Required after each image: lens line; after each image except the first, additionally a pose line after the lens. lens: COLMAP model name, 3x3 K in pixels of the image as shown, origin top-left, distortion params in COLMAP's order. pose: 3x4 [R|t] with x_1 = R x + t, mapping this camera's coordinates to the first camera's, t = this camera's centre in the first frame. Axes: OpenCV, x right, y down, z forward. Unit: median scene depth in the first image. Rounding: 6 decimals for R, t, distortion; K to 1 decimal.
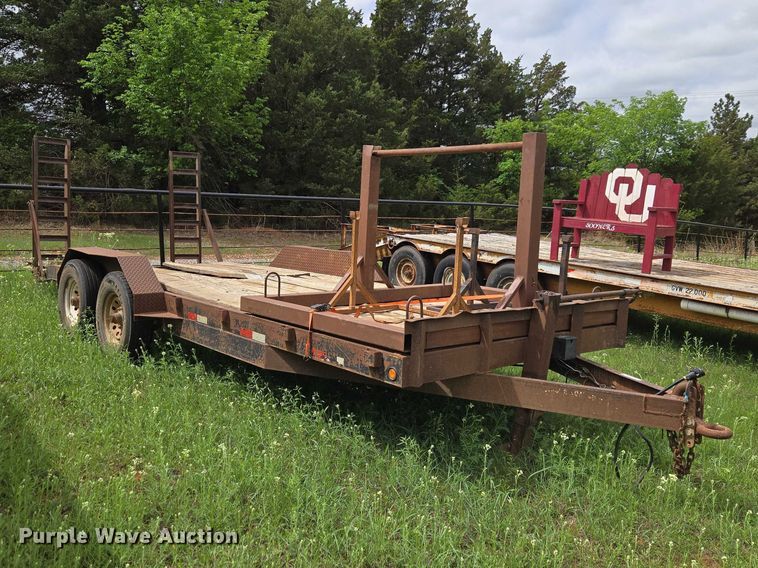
lens RADIAL K [[696.8, 0, 372.2], [0, 696.8, 266.5], [0, 0, 1]] dist [0.058206, -0.020805]
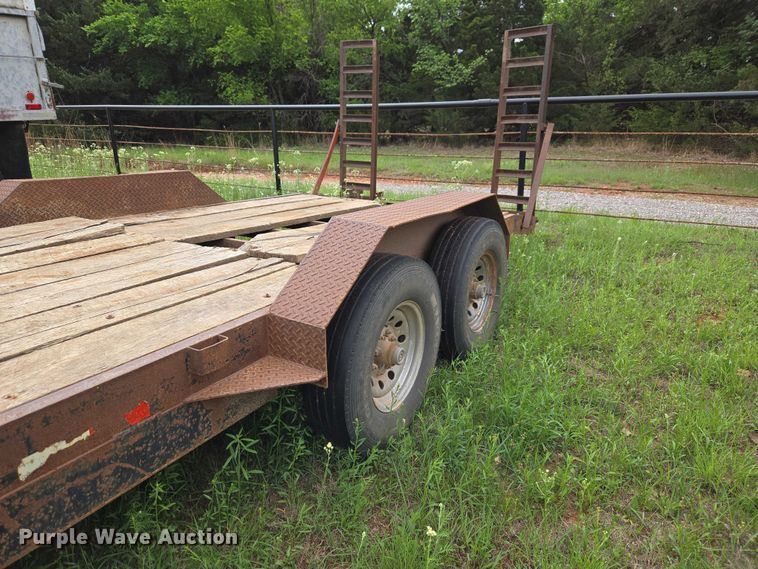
lens RADIAL K [[507.3, 0, 376.1], [0, 507.3, 291.7], [0, 0, 1]] dist [0.054912, -0.047975]
pose [[0.304526, 0.252768, -0.918353, 0.184434], [-0.073235, 0.967505, 0.242012, -0.040422], [0.949684, -0.006443, 0.313142, 0.791618]]
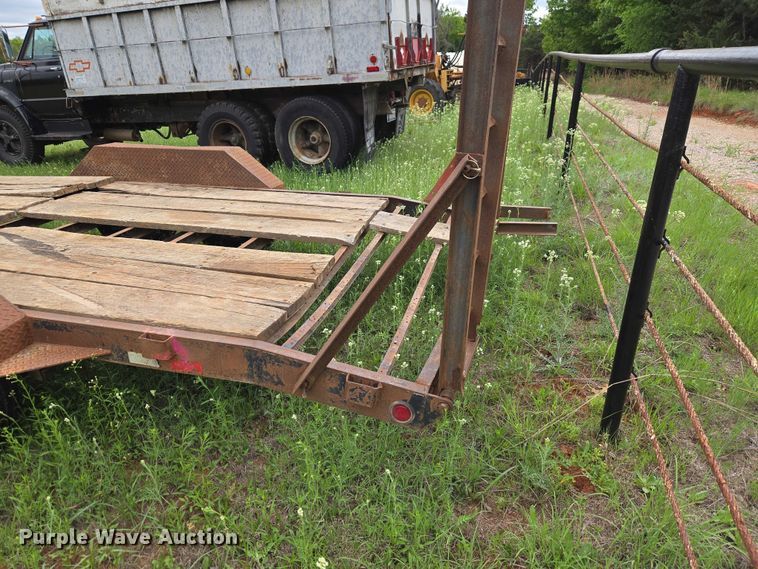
lens RADIAL K [[507.3, 0, 376.1], [0, 507.3, 291.7], [0, 0, 1]] dist [0.054912, -0.047975]
pose [[-0.826005, 0.210662, -0.522816, -0.164340], [-0.057085, 0.891500, 0.449409, -0.121061], [0.560764, 0.401059, -0.724358, 1.229938]]
